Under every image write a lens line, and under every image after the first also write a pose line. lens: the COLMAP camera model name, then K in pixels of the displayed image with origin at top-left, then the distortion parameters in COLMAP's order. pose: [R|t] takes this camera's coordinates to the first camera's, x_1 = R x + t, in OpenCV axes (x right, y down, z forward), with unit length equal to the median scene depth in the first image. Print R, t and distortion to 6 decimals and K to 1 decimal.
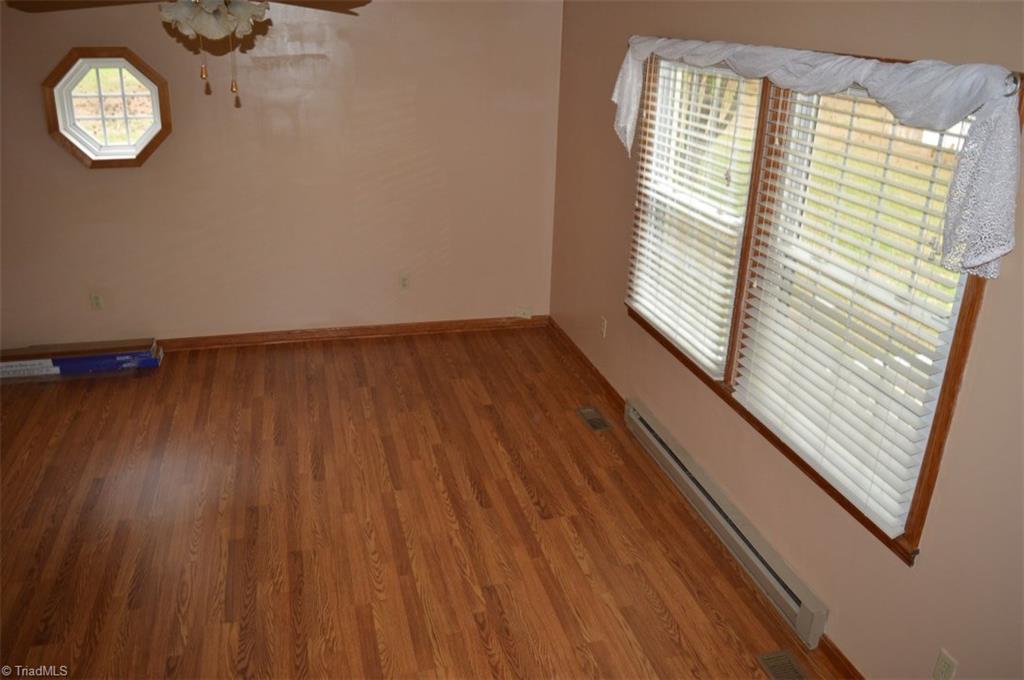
lens RADIAL K [[813.7, 0, 508.0], [0, 813.7, 340.1], [0, 0, 1]] dist [-0.097726, 0.026394]
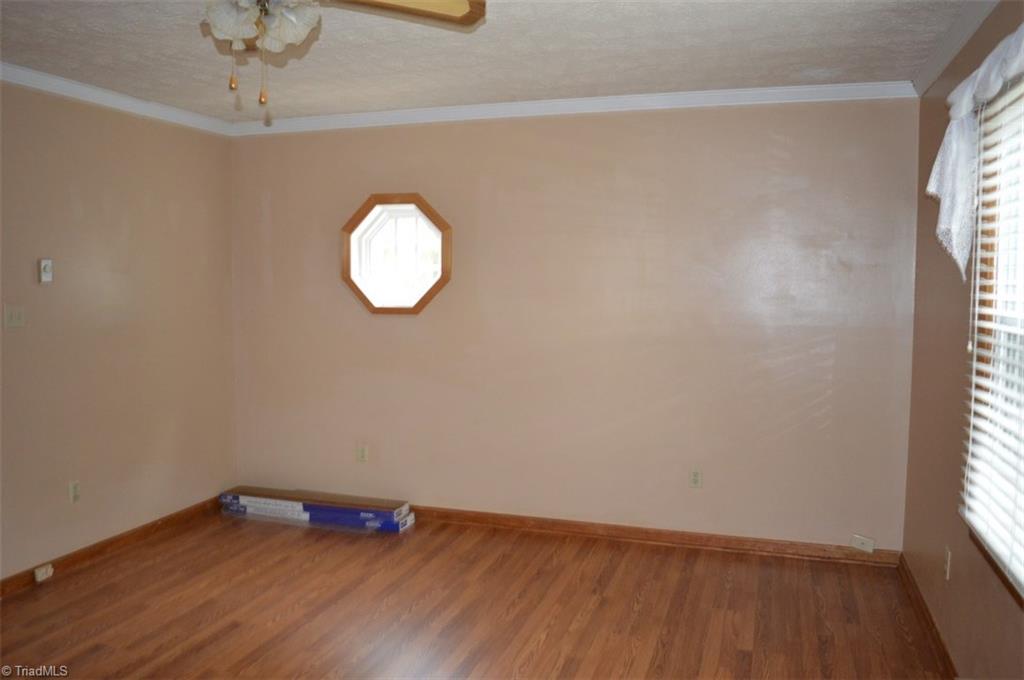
lens RADIAL K [[813.7, 0, 513.1], [0, 813.7, 342.6], [0, 0, 1]] dist [-0.097726, 0.026394]
pose [[0.841645, 0.020618, -0.539638, 0.159731], [-0.184570, 0.950078, -0.251565, 0.037252], [0.507512, 0.311329, 0.803434, 0.284255]]
